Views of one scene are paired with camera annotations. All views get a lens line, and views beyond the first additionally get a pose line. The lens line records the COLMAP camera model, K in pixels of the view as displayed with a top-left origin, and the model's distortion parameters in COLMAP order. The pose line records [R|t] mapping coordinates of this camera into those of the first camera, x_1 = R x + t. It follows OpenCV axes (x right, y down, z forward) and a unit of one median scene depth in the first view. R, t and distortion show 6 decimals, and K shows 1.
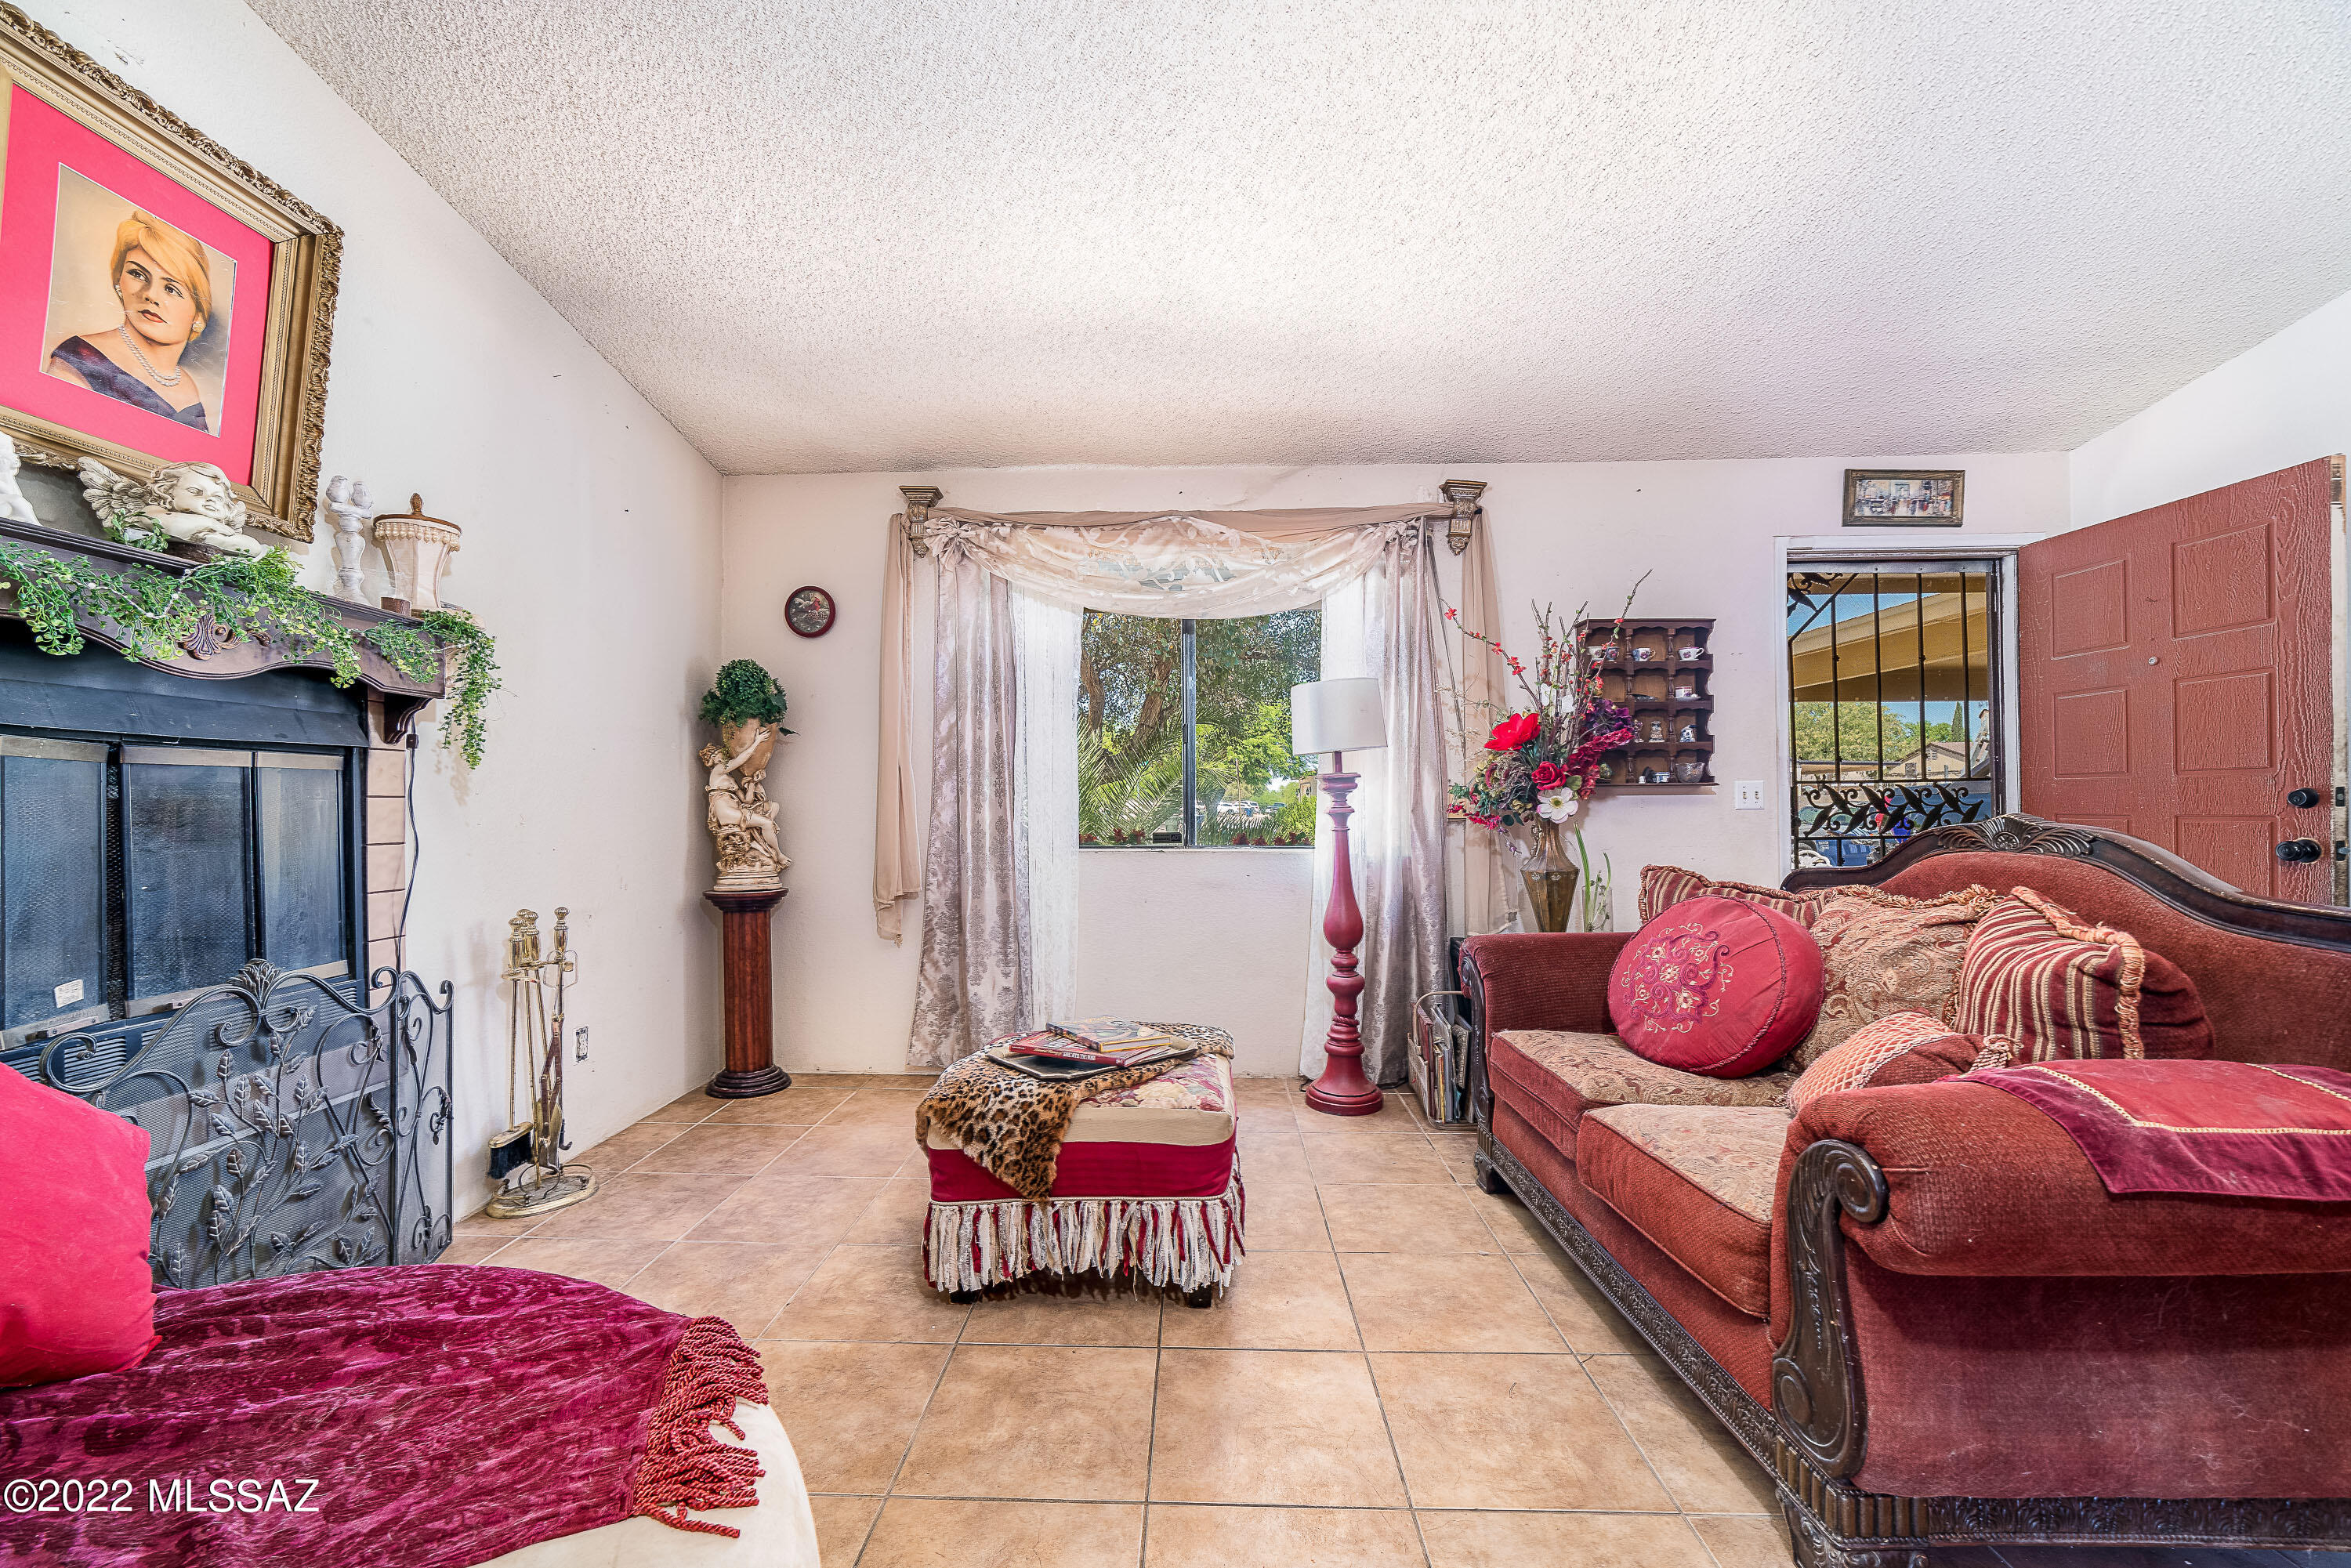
lens RADIAL K [[920.2, 0, 1177.3], [0, 920.2, 791.7], [0, 0, 1]] dist [-0.023966, 0.010522]
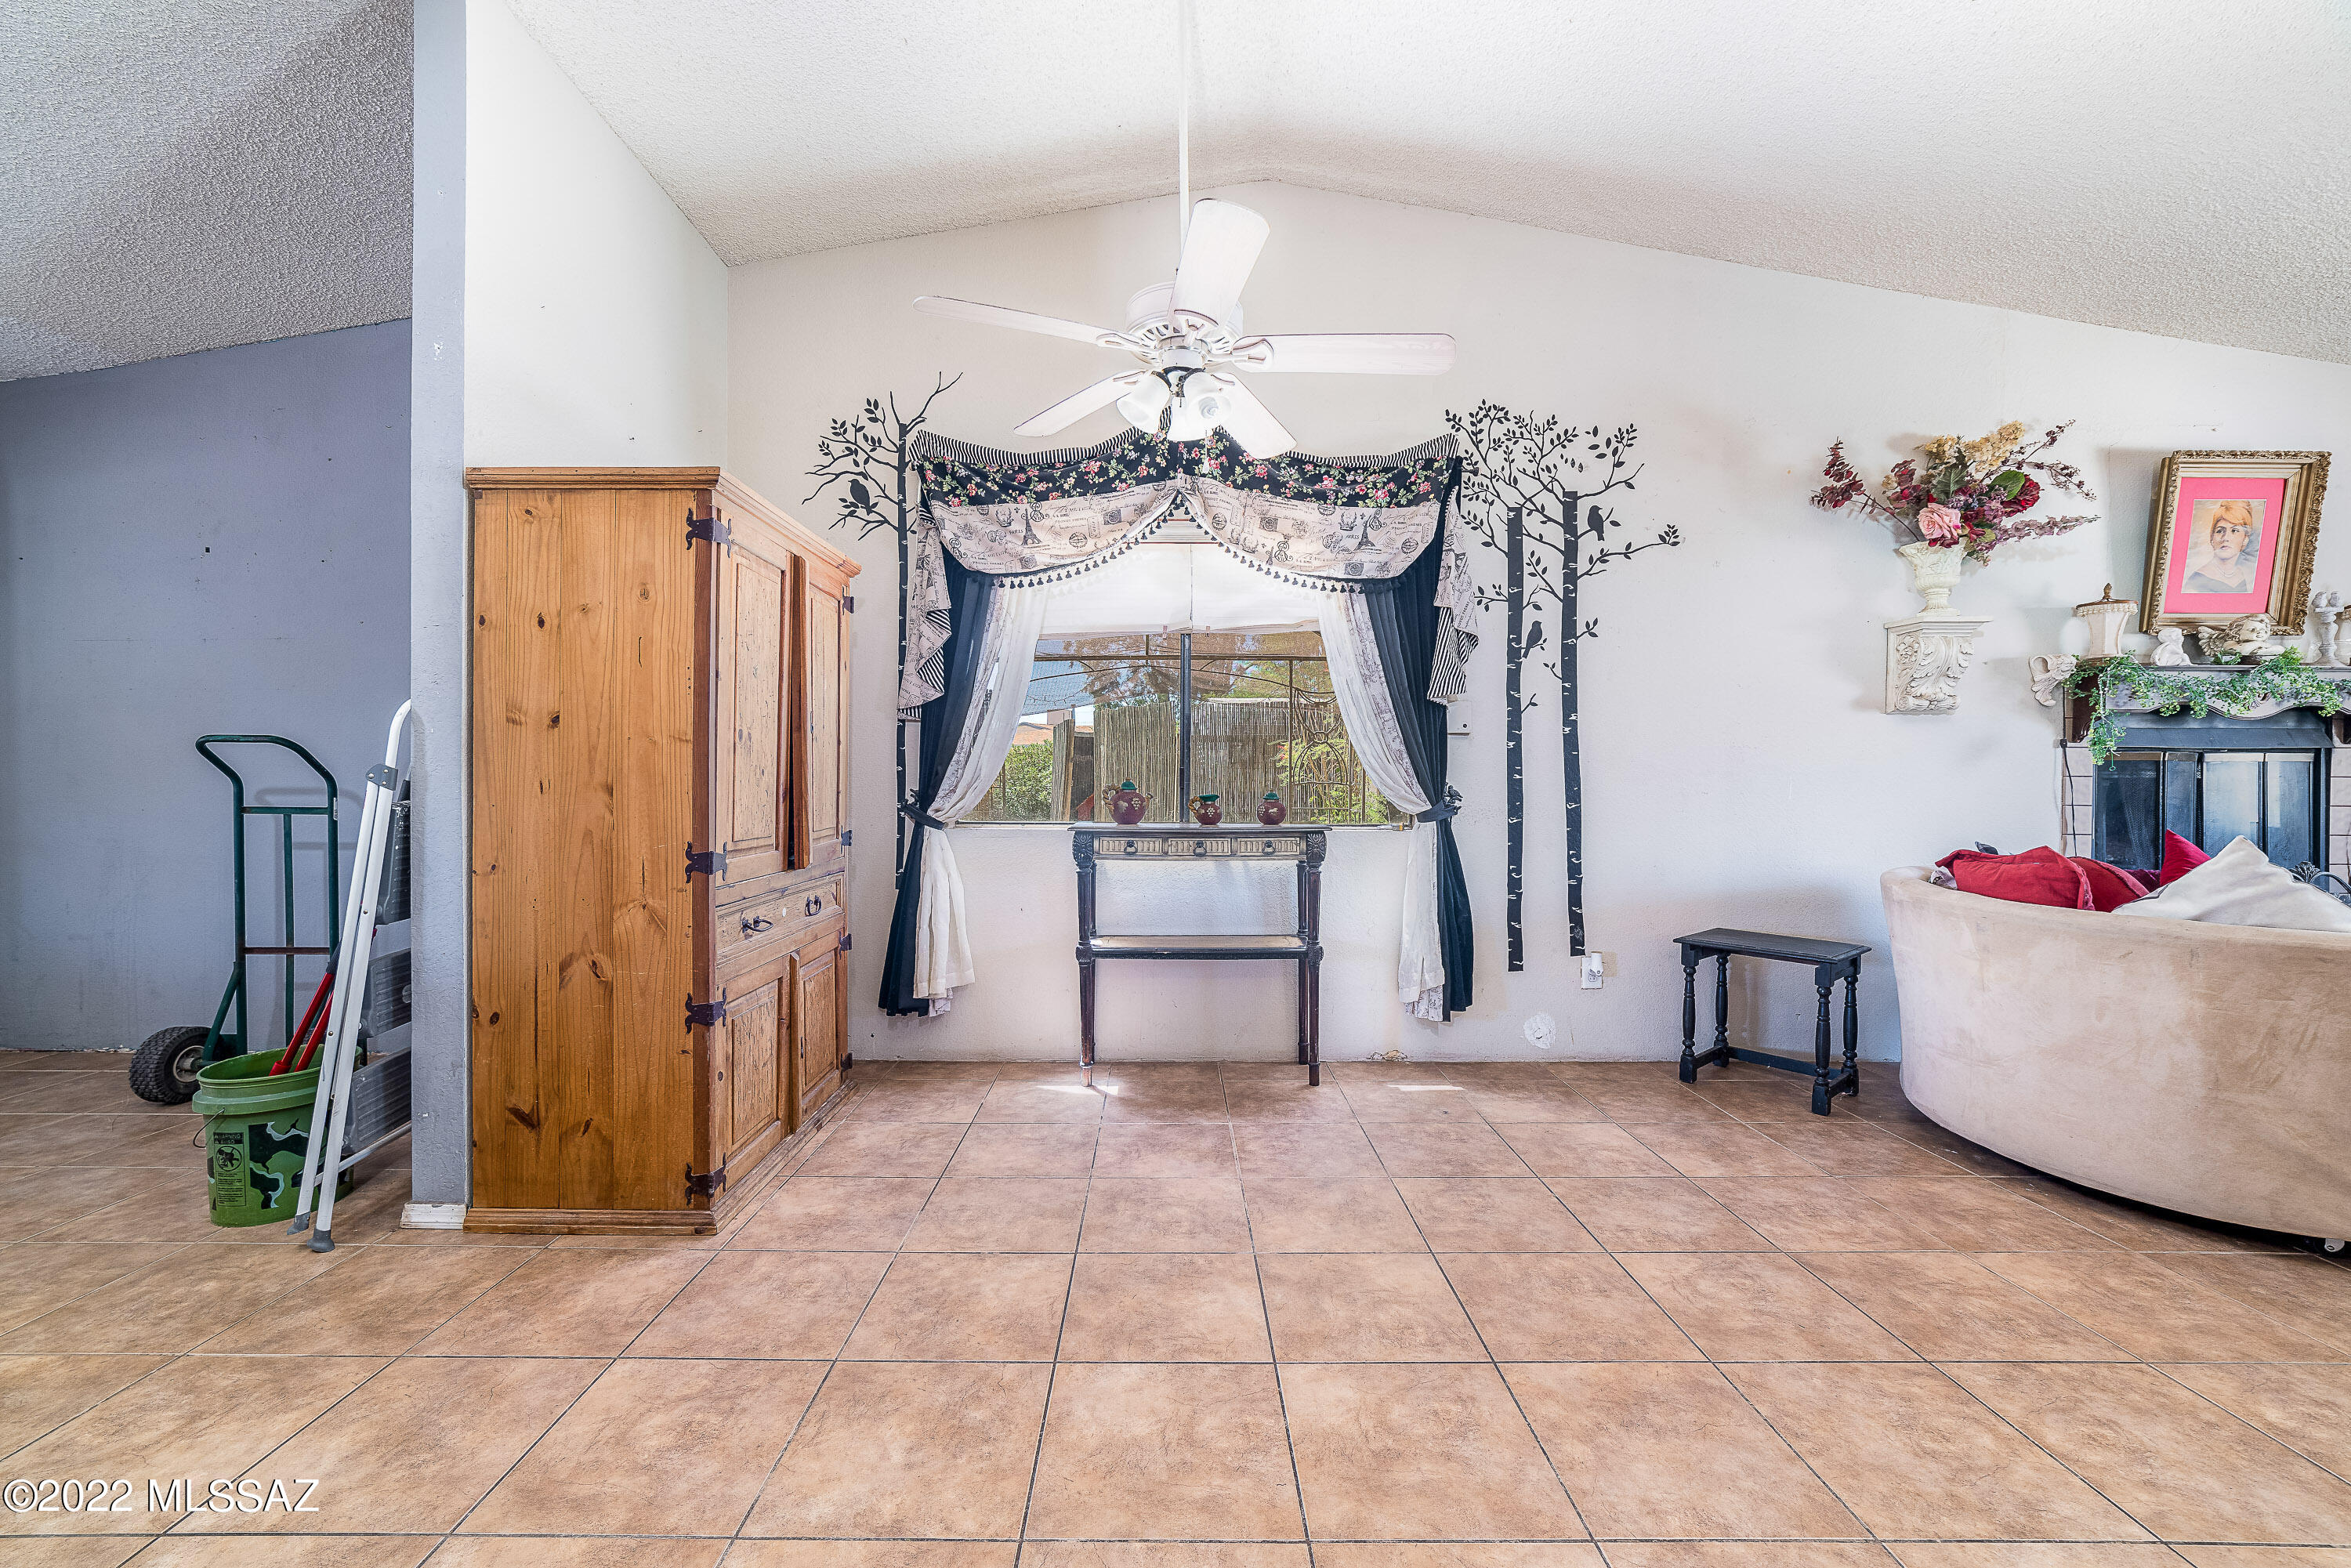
lens RADIAL K [[920.2, 0, 1177.3], [0, 920.2, 791.7], [0, 0, 1]] dist [-0.023966, 0.010522]
pose [[0.035529, 0.022524, -0.999115, 0.415470], [0.006284, 0.999721, 0.022761, -0.011310], [0.999349, -0.007087, 0.035378, -0.696037]]
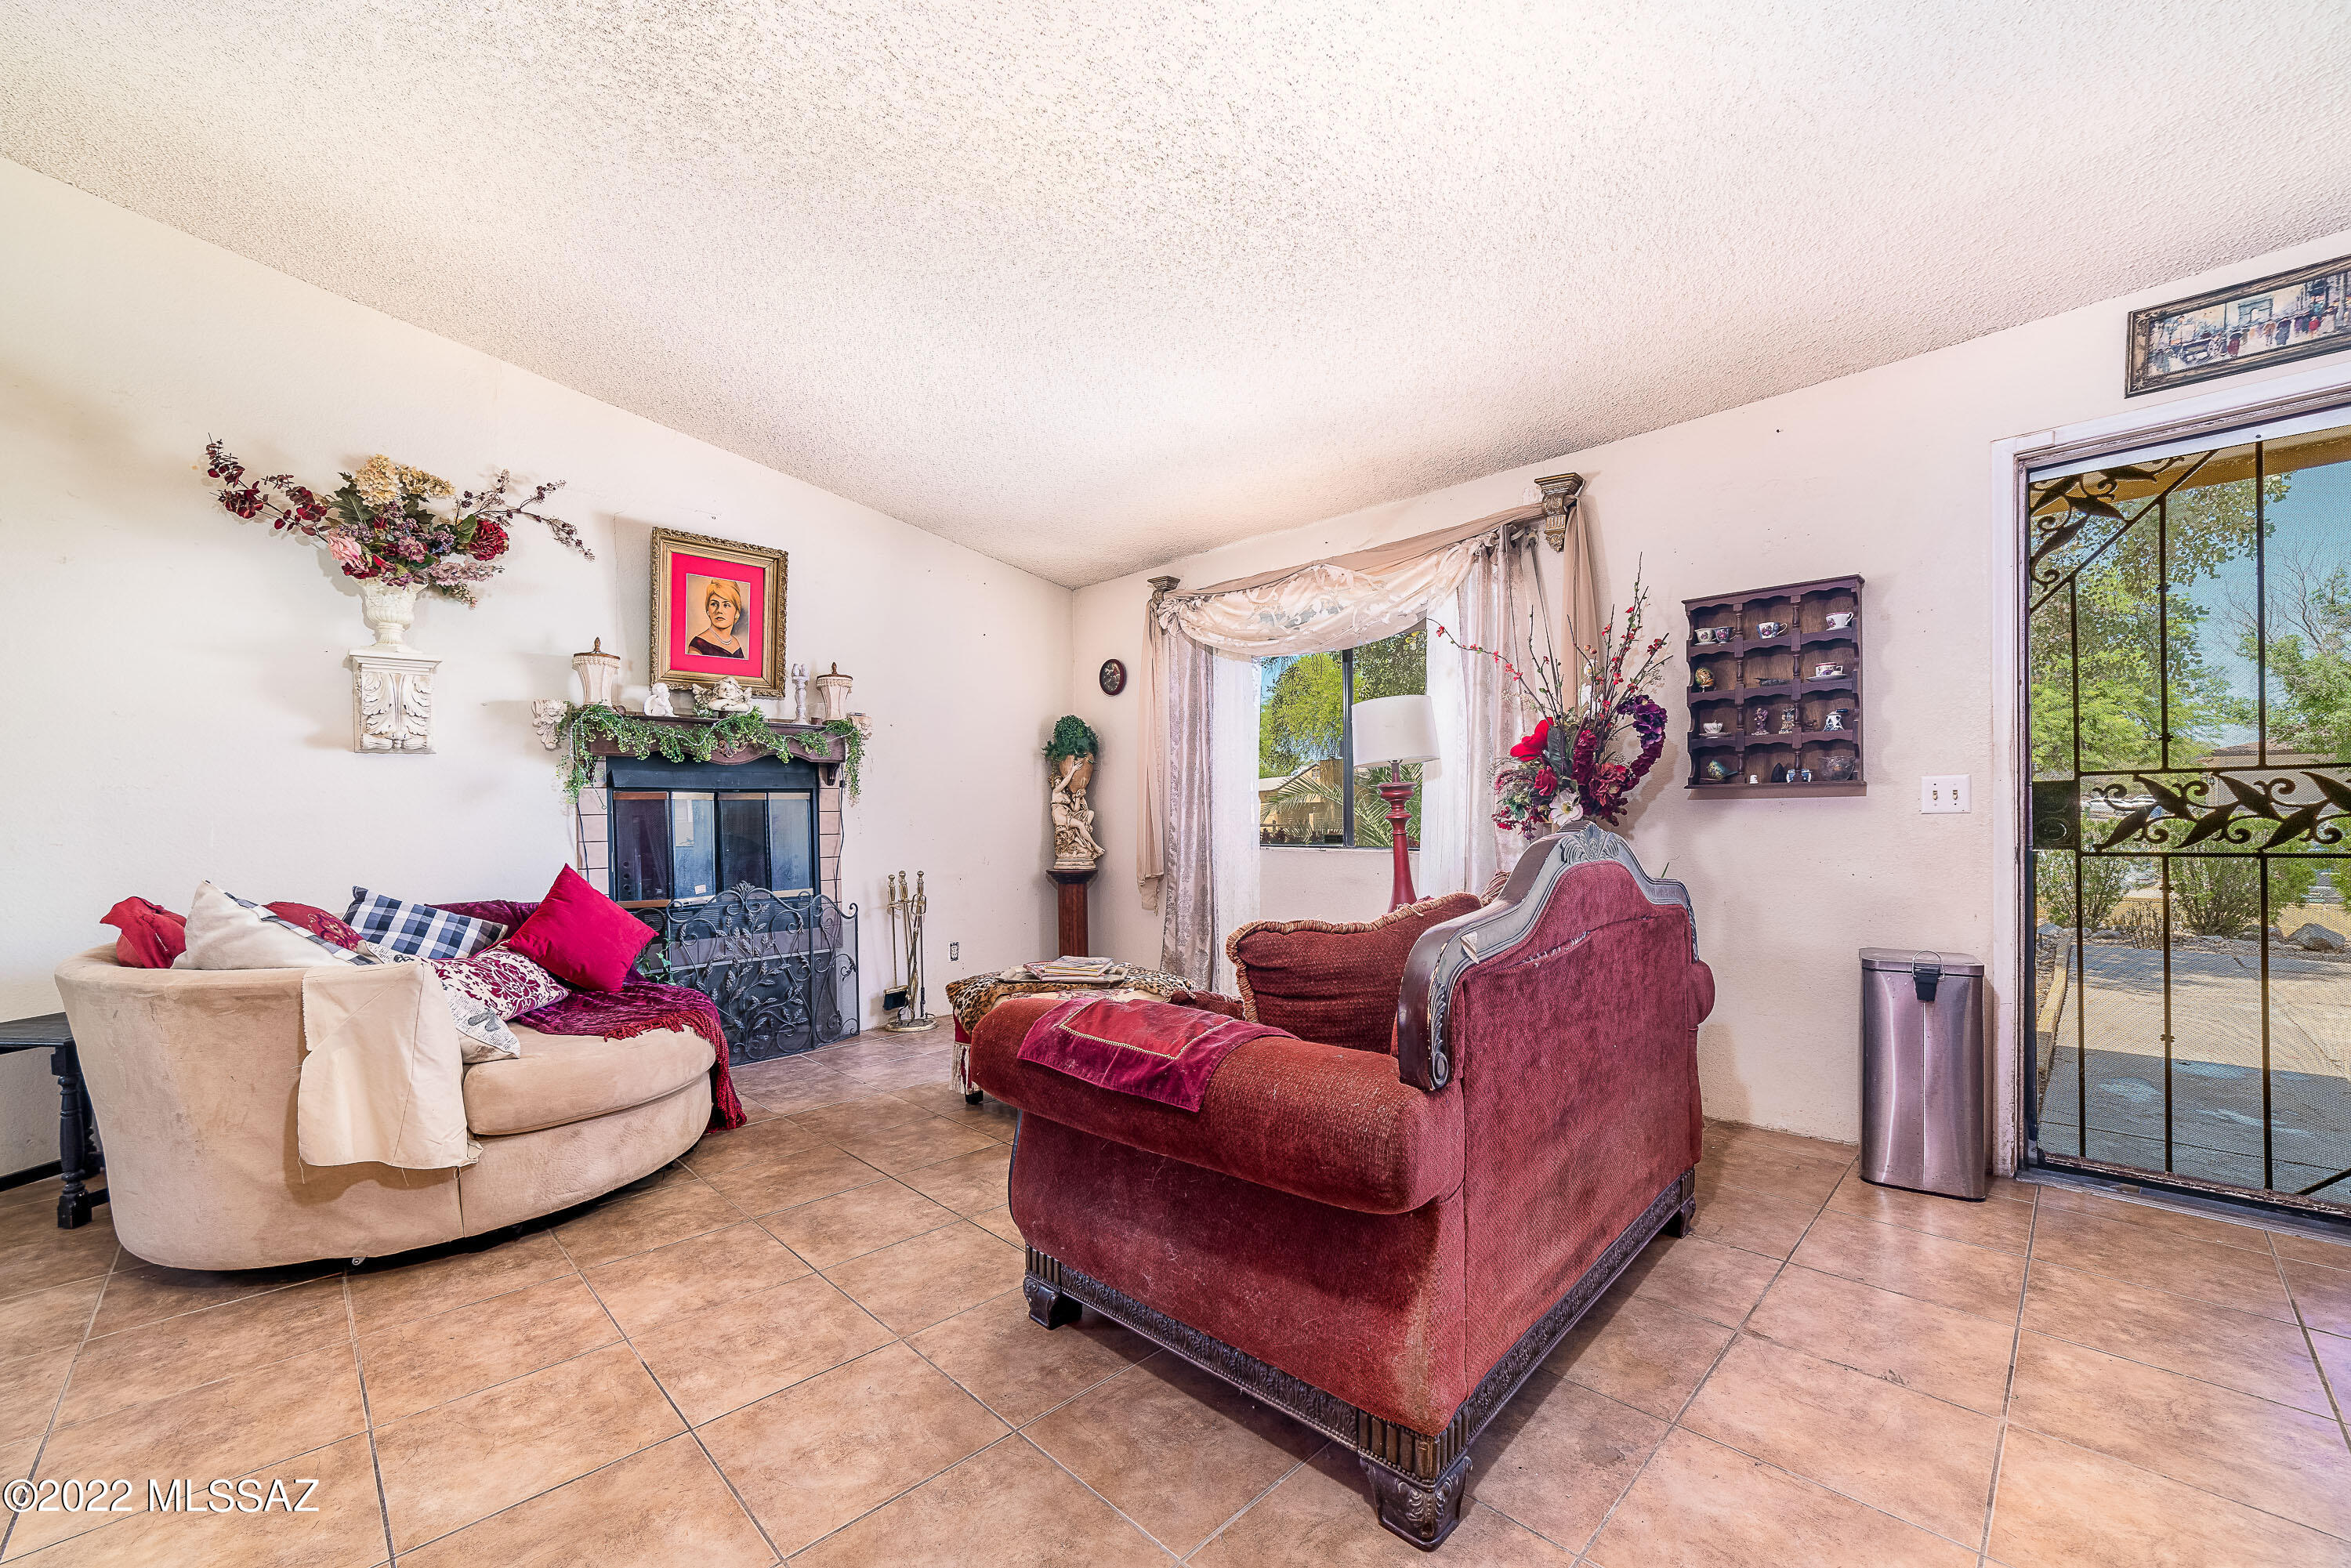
lens RADIAL K [[946.0, 0, 1181.4], [0, 946.0, 806.9], [0, 0, 1]] dist [-0.018701, 0.011837]
pose [[0.727713, -0.007587, -0.685840, 0.717151], [0.019515, 0.999763, 0.009647, -0.005755], [0.685604, -0.020404, 0.727688, -0.005976]]
